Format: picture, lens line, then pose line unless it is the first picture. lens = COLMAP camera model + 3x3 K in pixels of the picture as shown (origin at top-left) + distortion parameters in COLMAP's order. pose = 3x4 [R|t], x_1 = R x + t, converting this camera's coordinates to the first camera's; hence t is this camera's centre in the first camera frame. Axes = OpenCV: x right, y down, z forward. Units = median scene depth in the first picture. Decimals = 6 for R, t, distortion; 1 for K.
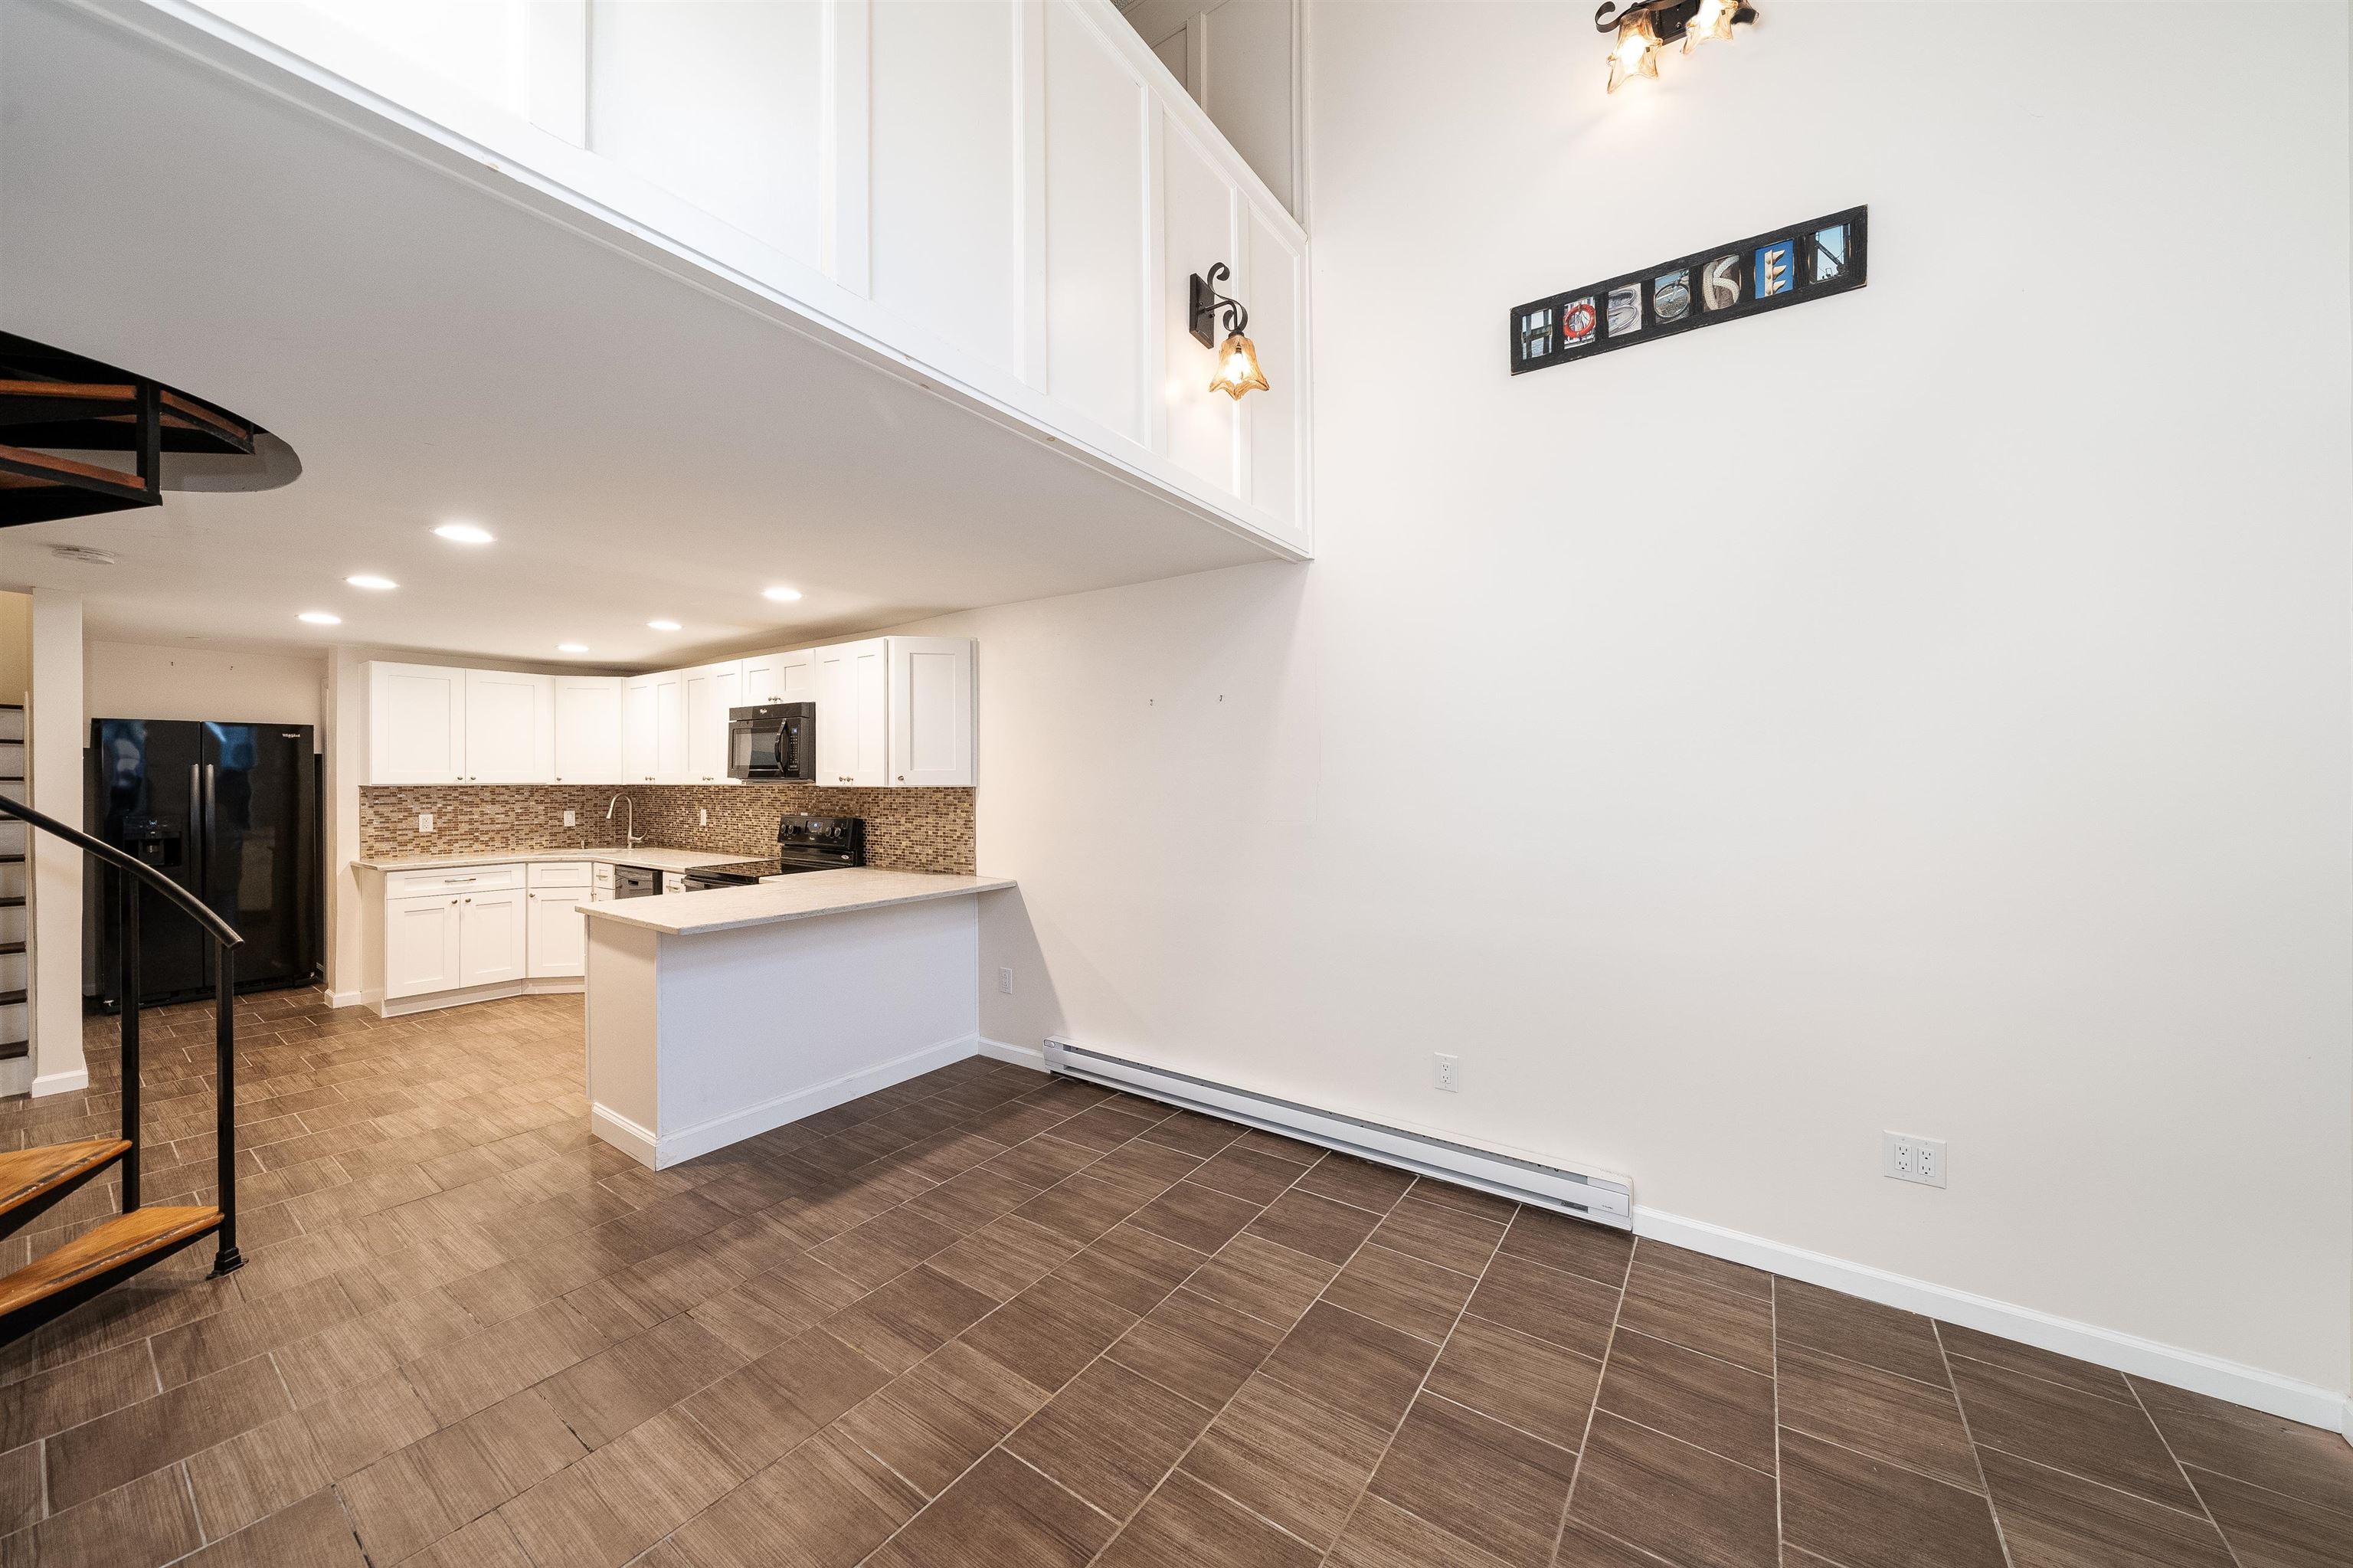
lens RADIAL K [[831.7, 0, 1166.9], [0, 831.7, 779.2], [0, 0, 1]] dist [-0.000324, -0.001831]
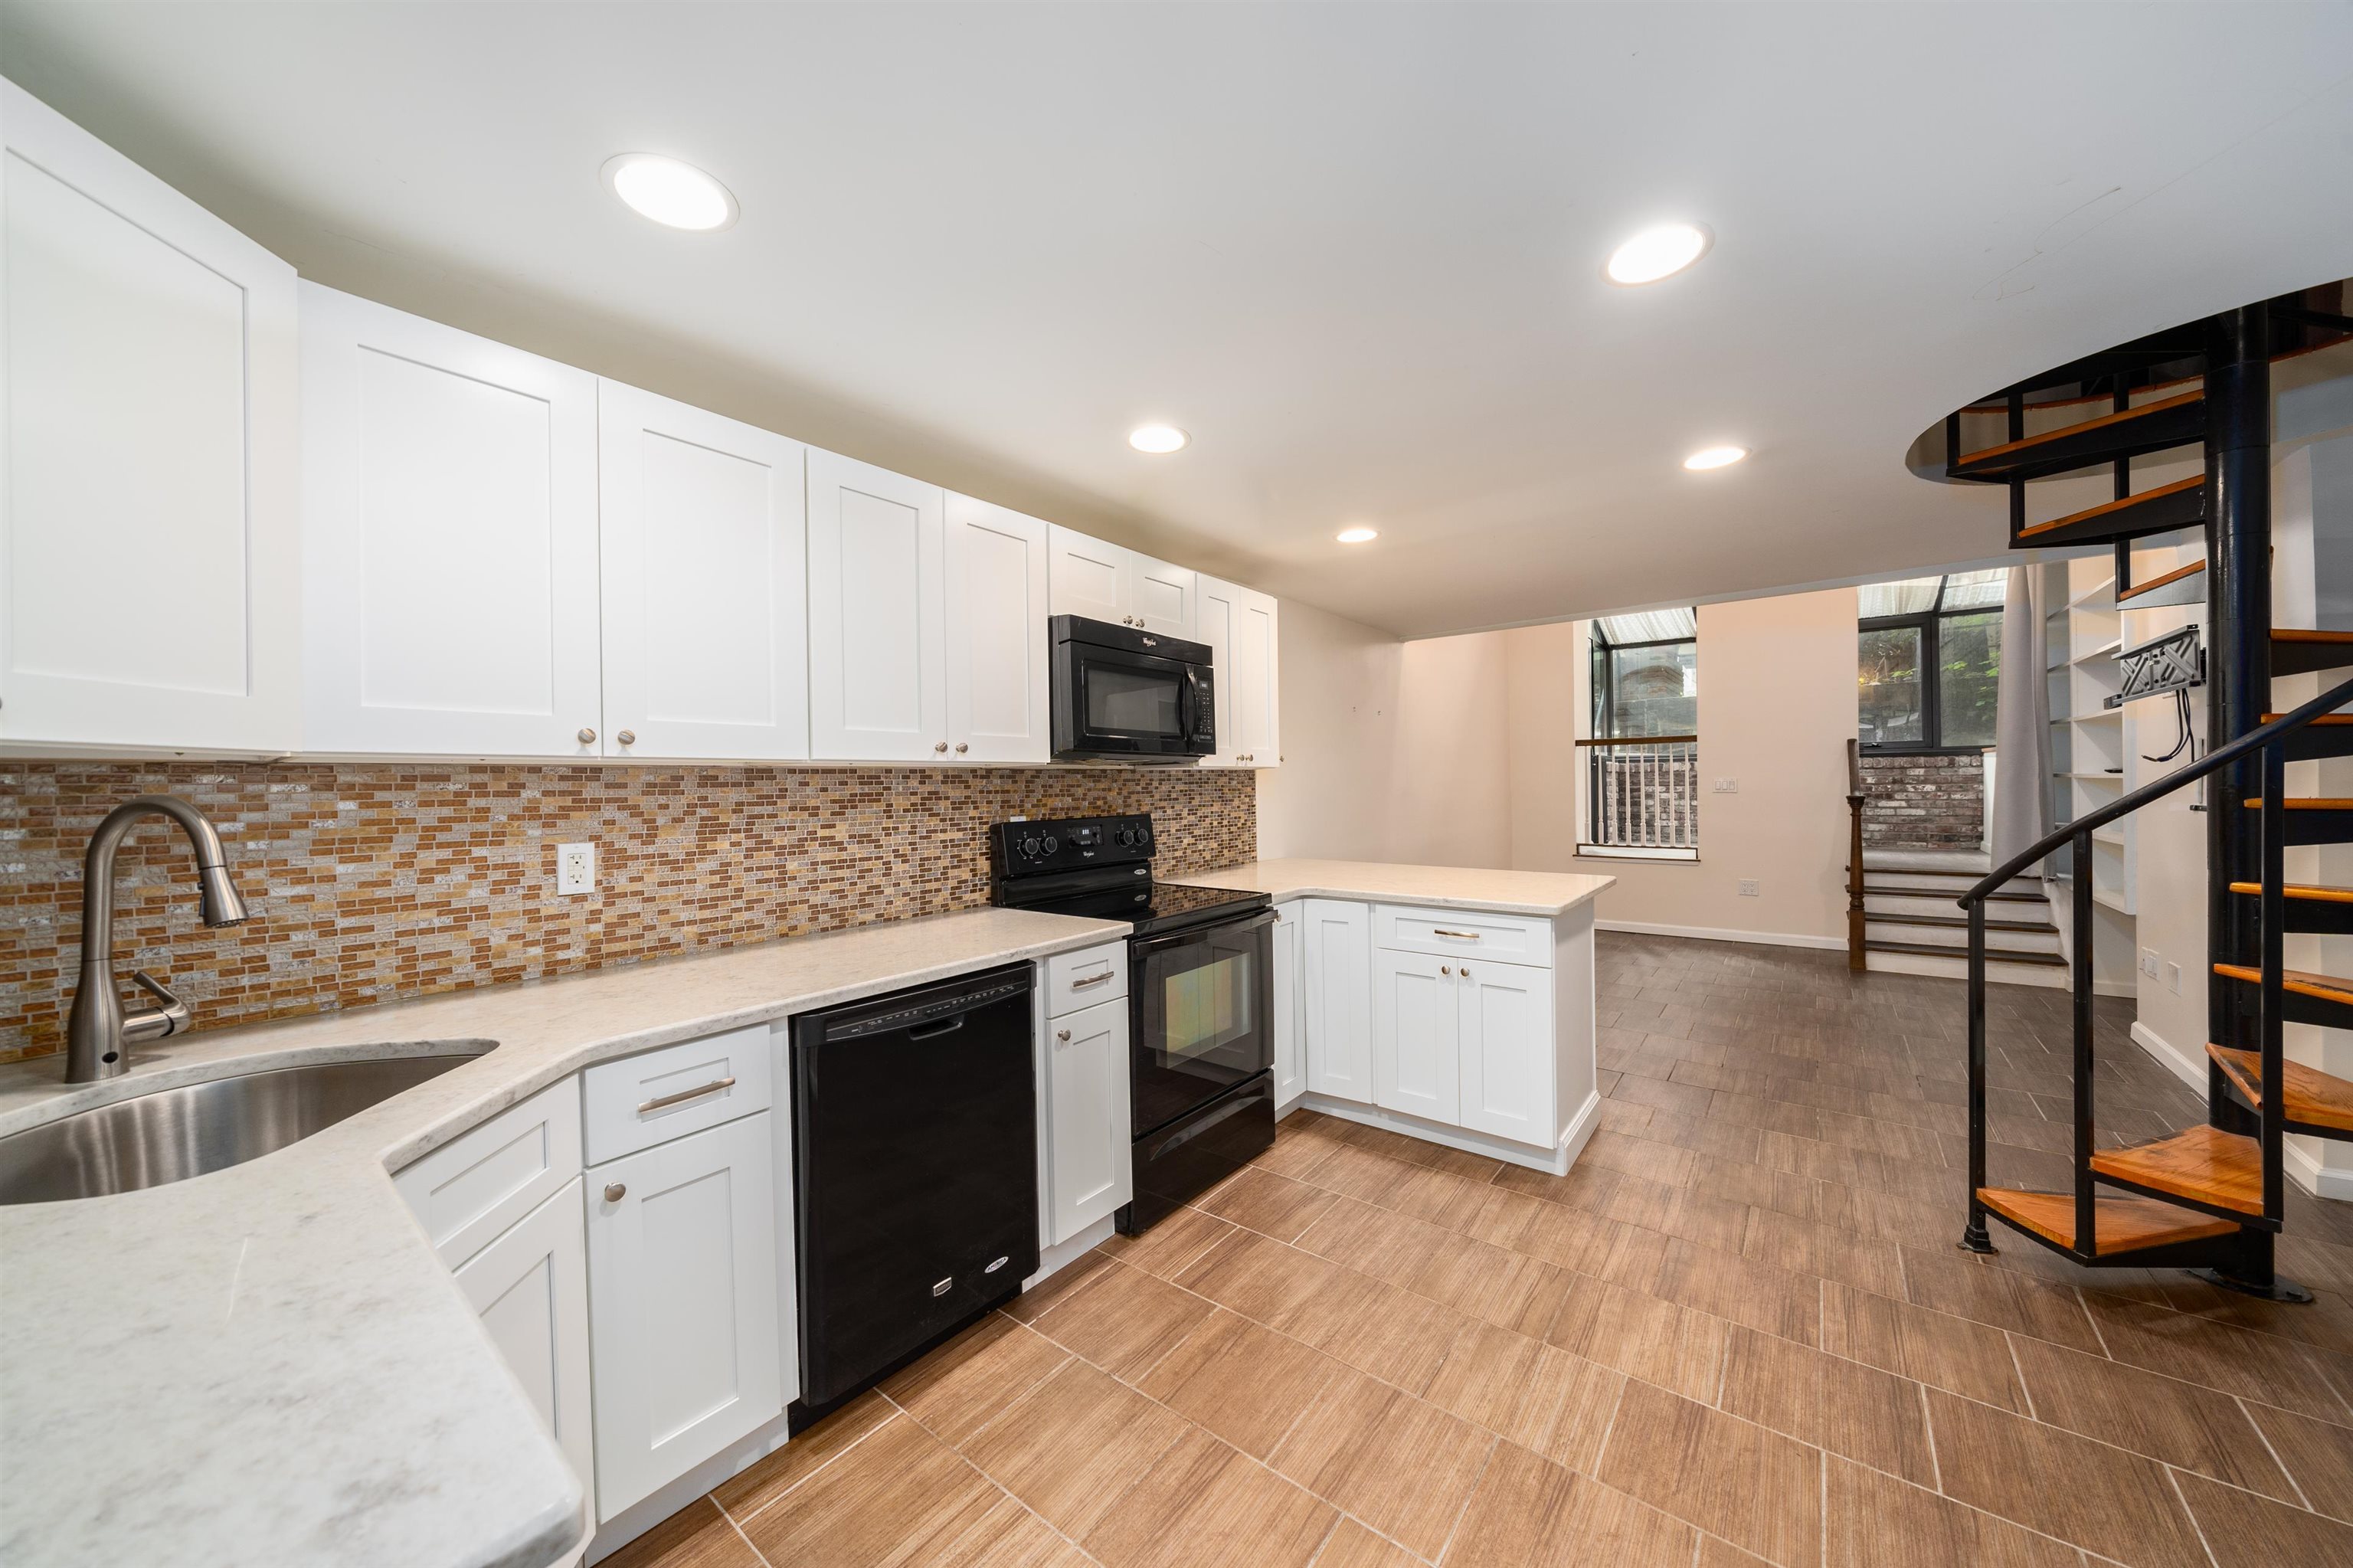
lens RADIAL K [[808.7, 0, 1176.5], [0, 808.7, 784.0], [0, 0, 1]] dist [-0.002528, -0.000247]
pose [[0.049877, -0.000265, 0.998755, -1.133967], [0.014963, 0.999888, -0.000482, 0.023341], [-0.998643, 0.014968, 0.049875, 1.004775]]
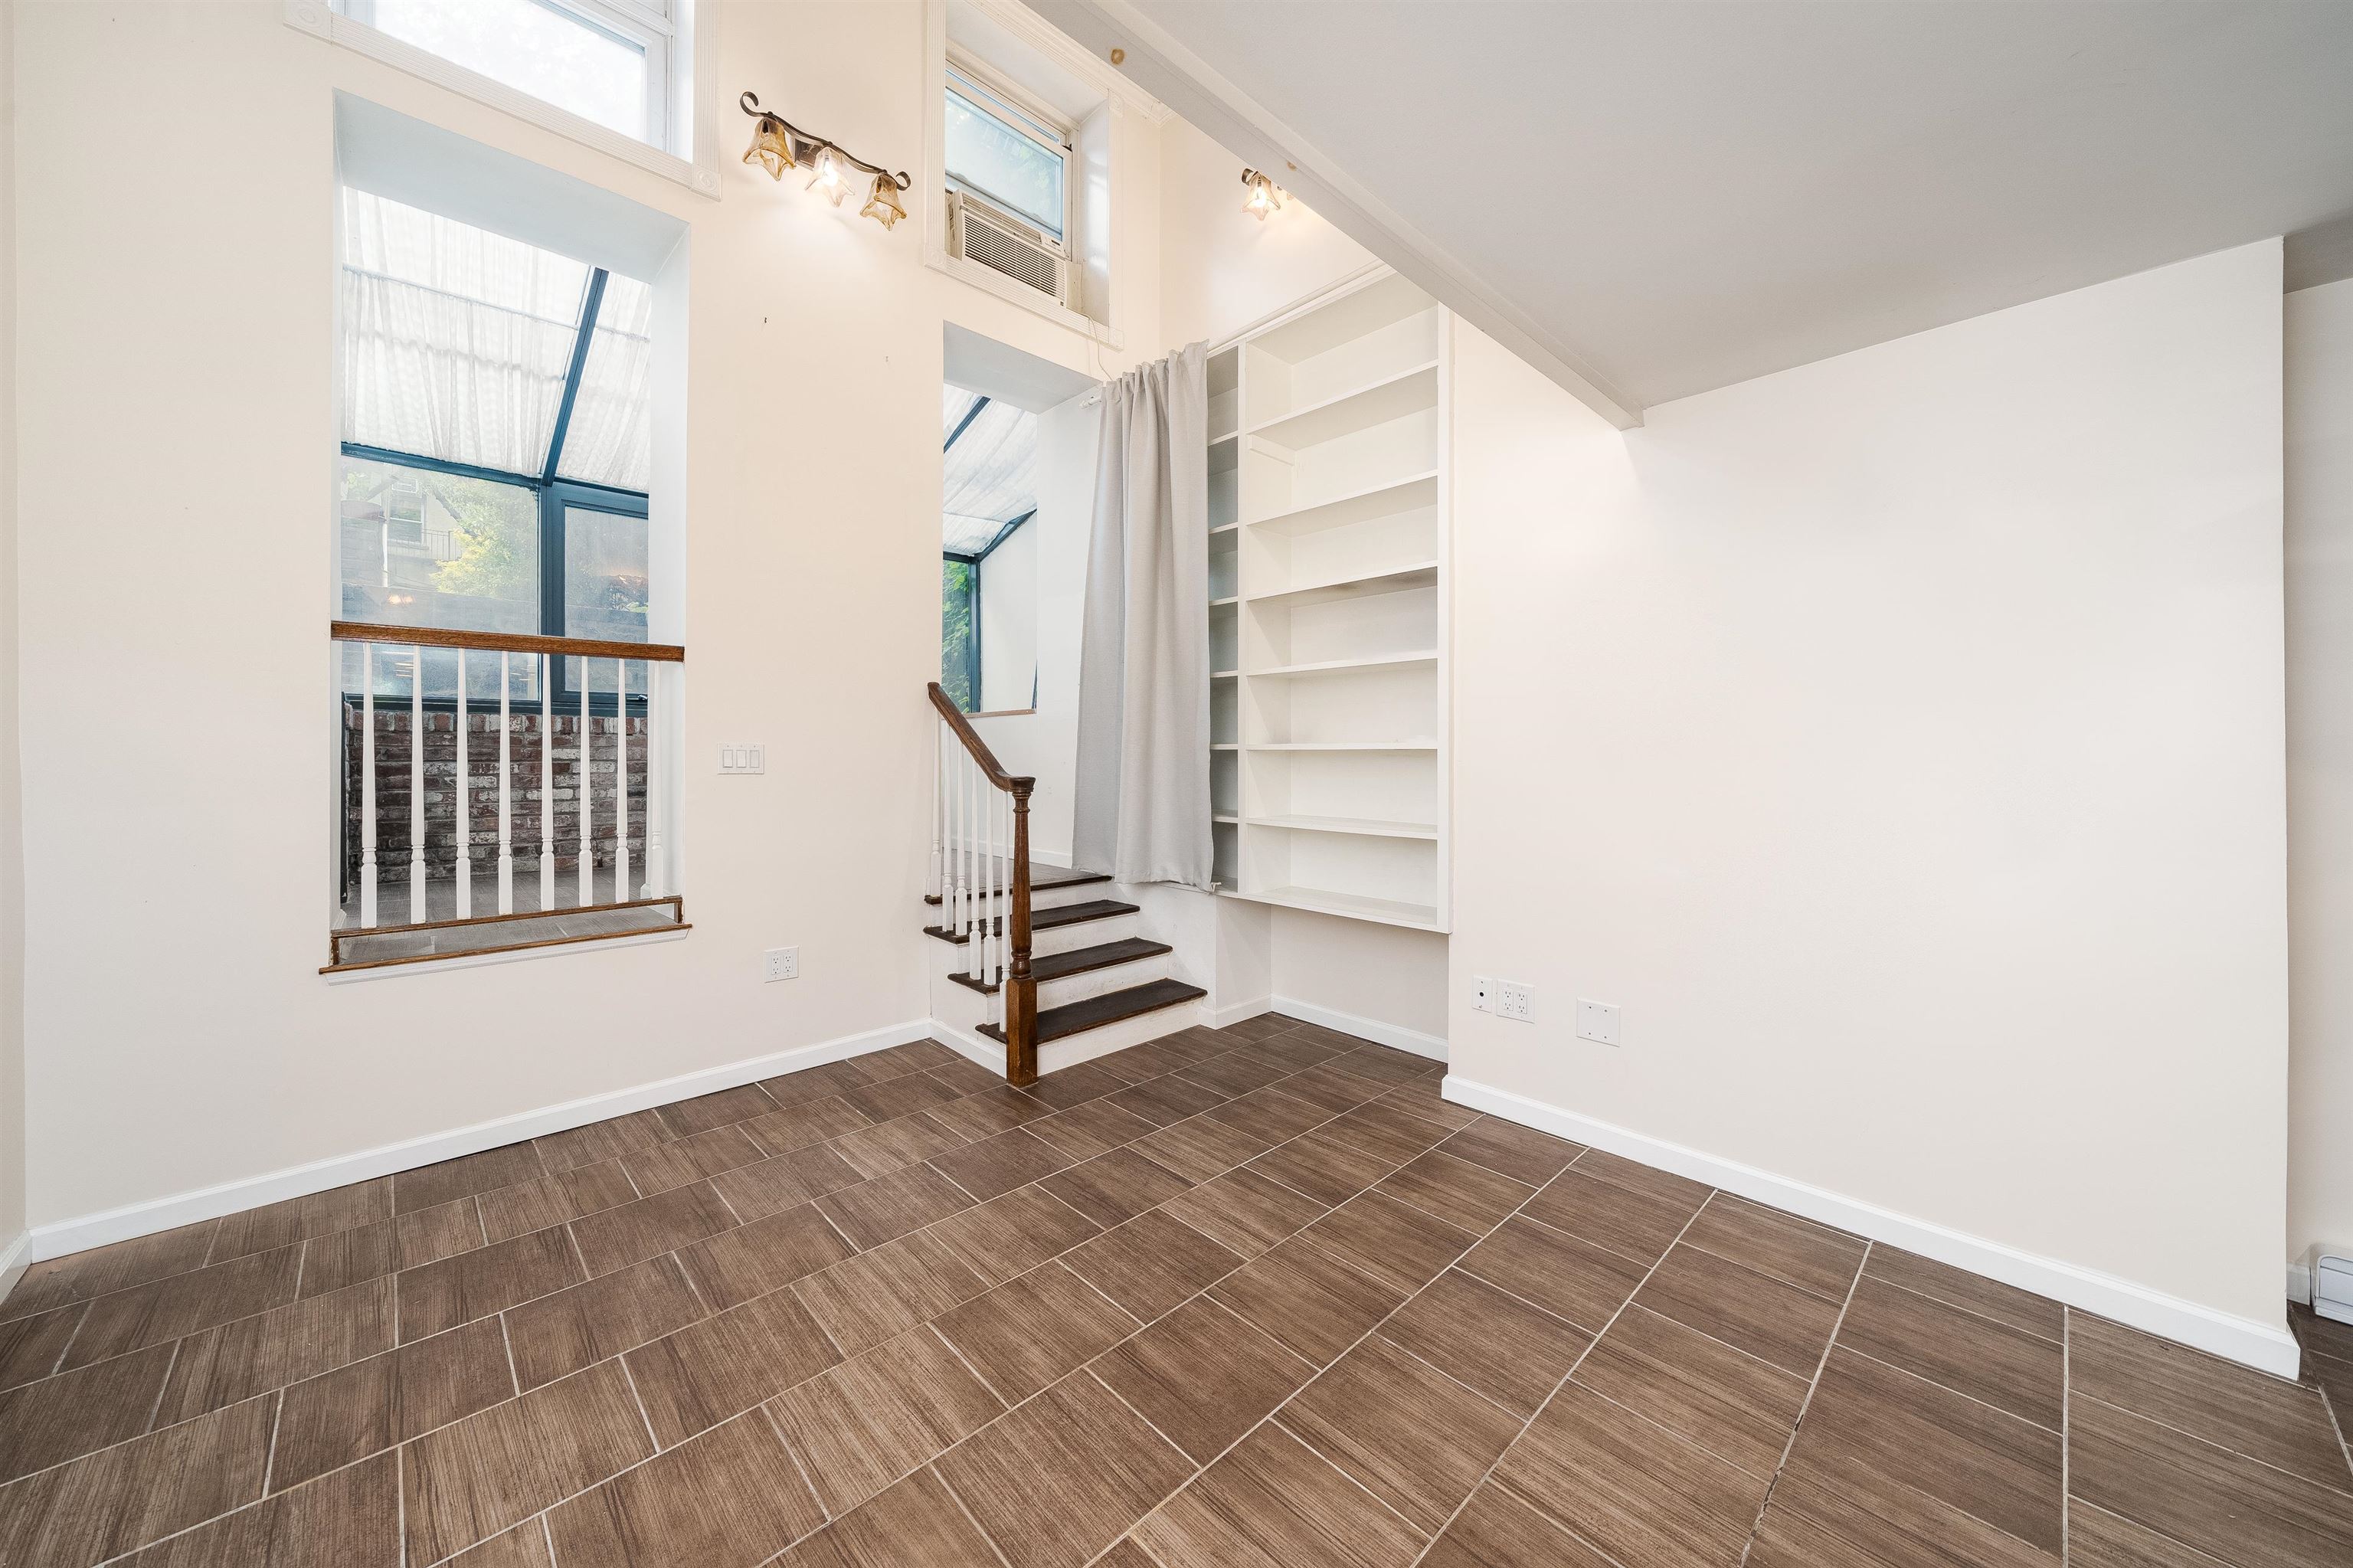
lens RADIAL K [[845.3, 0, 1164.3], [0, 845.3, 746.5], [0, 0, 1]] dist [0.000222, -0.000227]
pose [[-0.979120, 0.006451, 0.203181, -0.134132], [0.004712, 0.999948, -0.009040, 0.039822], [-0.203229, -0.007893, -0.979099, 0.720880]]
